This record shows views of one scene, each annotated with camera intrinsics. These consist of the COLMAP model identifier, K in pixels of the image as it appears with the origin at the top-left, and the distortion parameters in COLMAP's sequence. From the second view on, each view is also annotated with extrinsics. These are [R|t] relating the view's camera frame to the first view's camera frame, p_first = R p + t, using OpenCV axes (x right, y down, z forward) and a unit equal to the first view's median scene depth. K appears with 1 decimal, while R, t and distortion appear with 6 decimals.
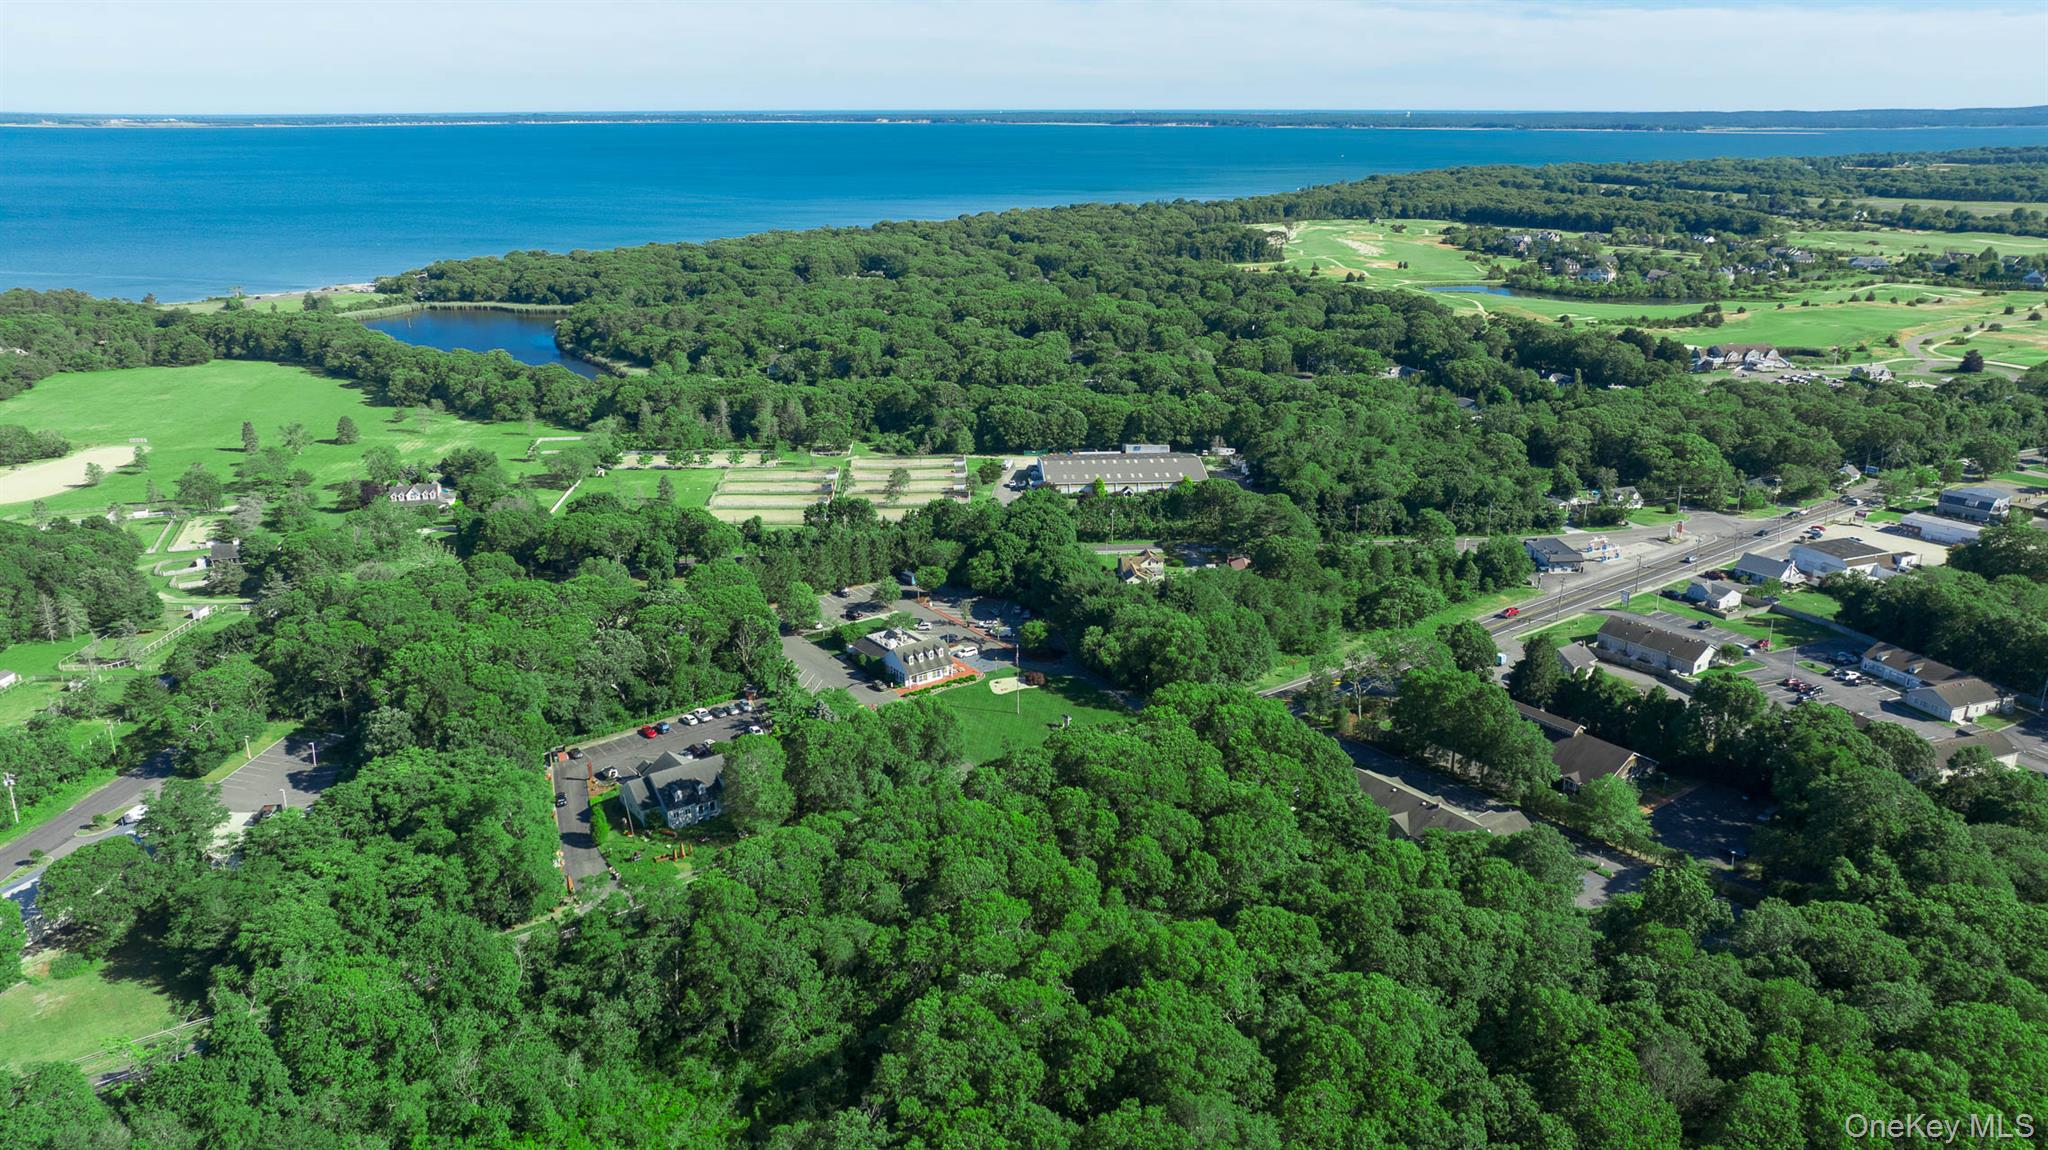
lens RADIAL K [[1441.7, 0, 1024.0], [0, 1441.7, 575.0], [0, 0, 1]] dist [-0.007861, -0.008047]
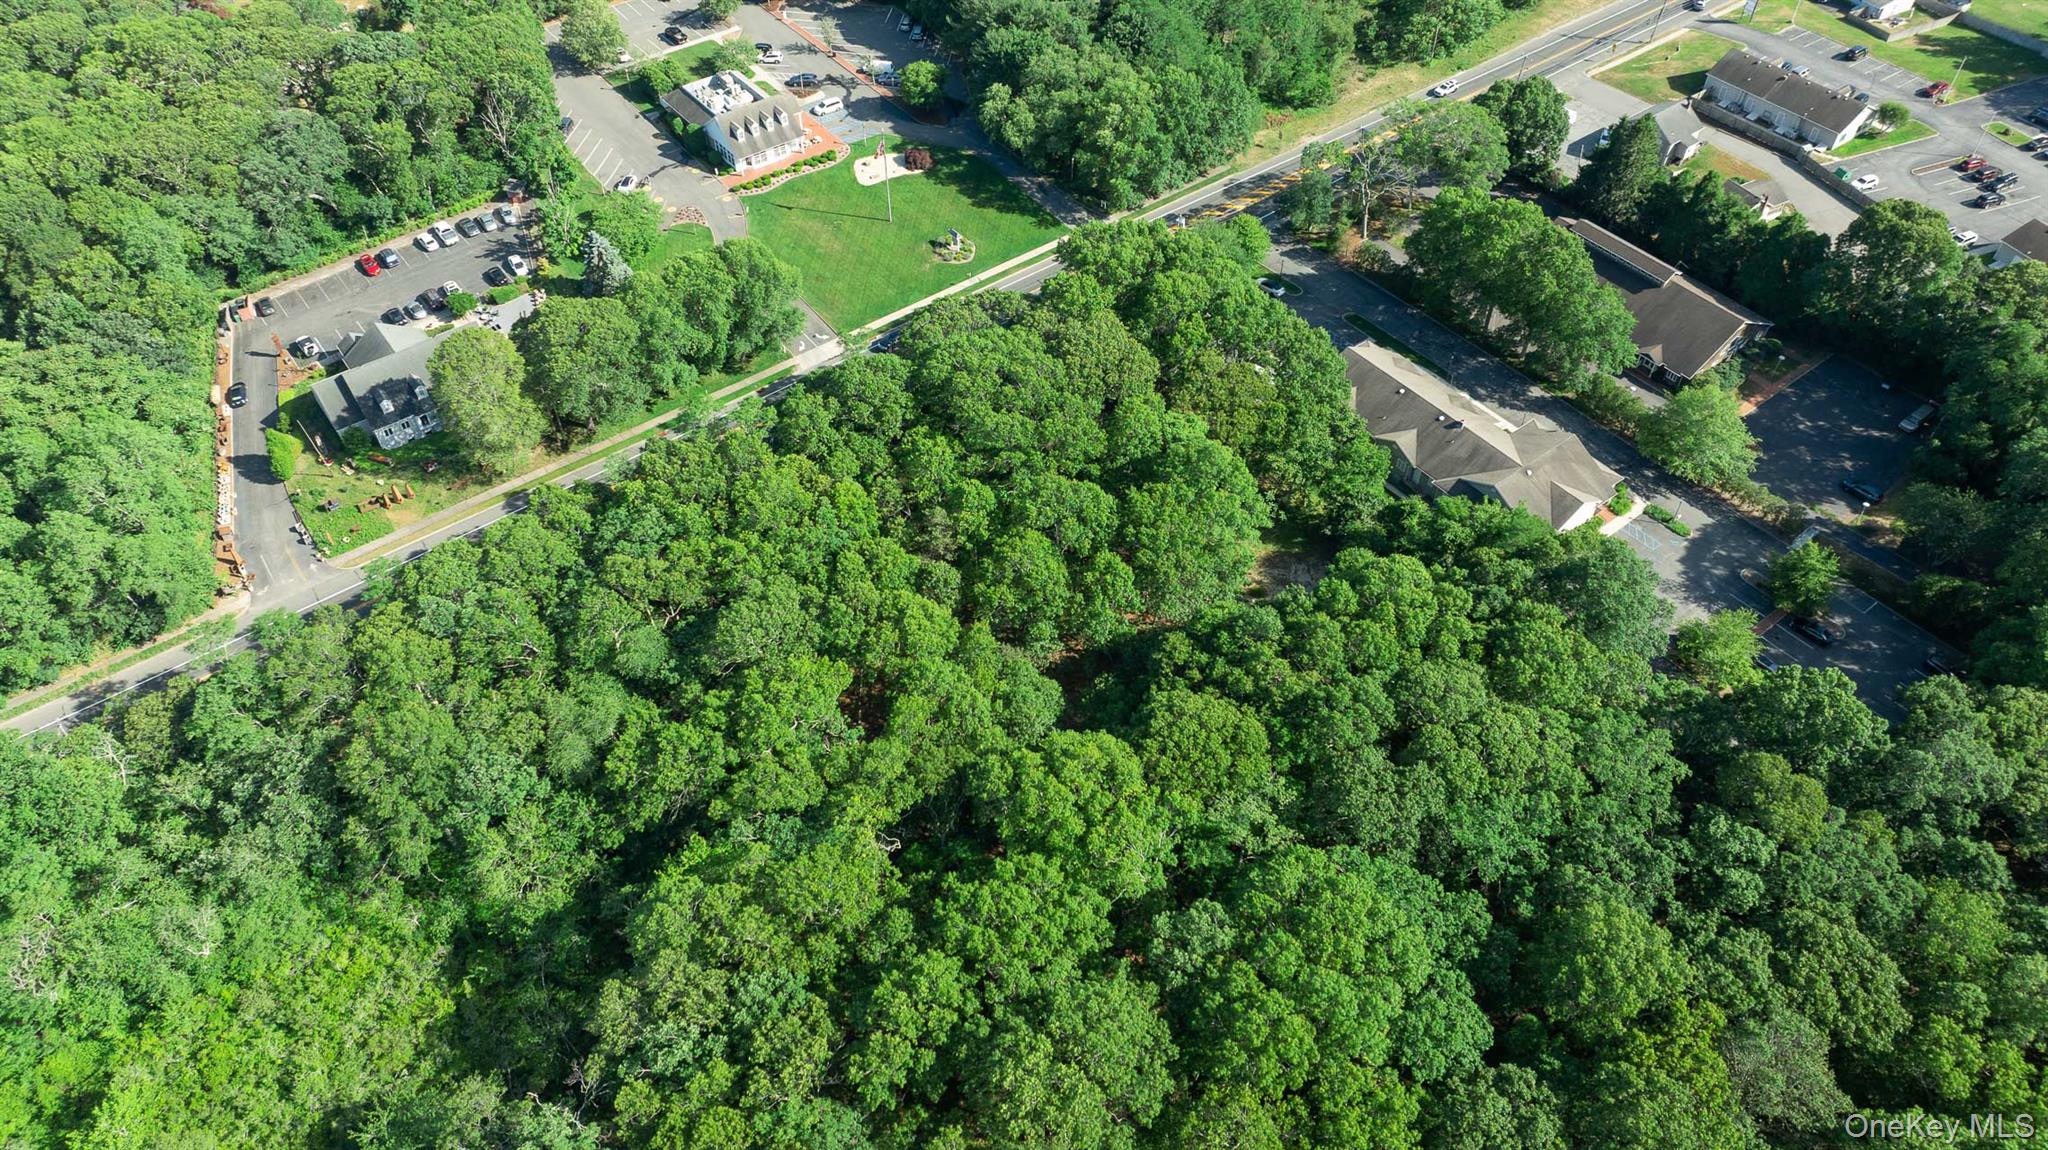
lens RADIAL K [[1441.7, 0, 1024.0], [0, 1441.7, 575.0], [0, 0, 1]] dist [-0.007861, -0.008047]
pose [[0.999922, -0.009095, 0.008529, 0.062593], [0.003916, 0.878517, 0.477695, -0.105110], [-0.011837, -0.477625, 0.878484, 0.325876]]
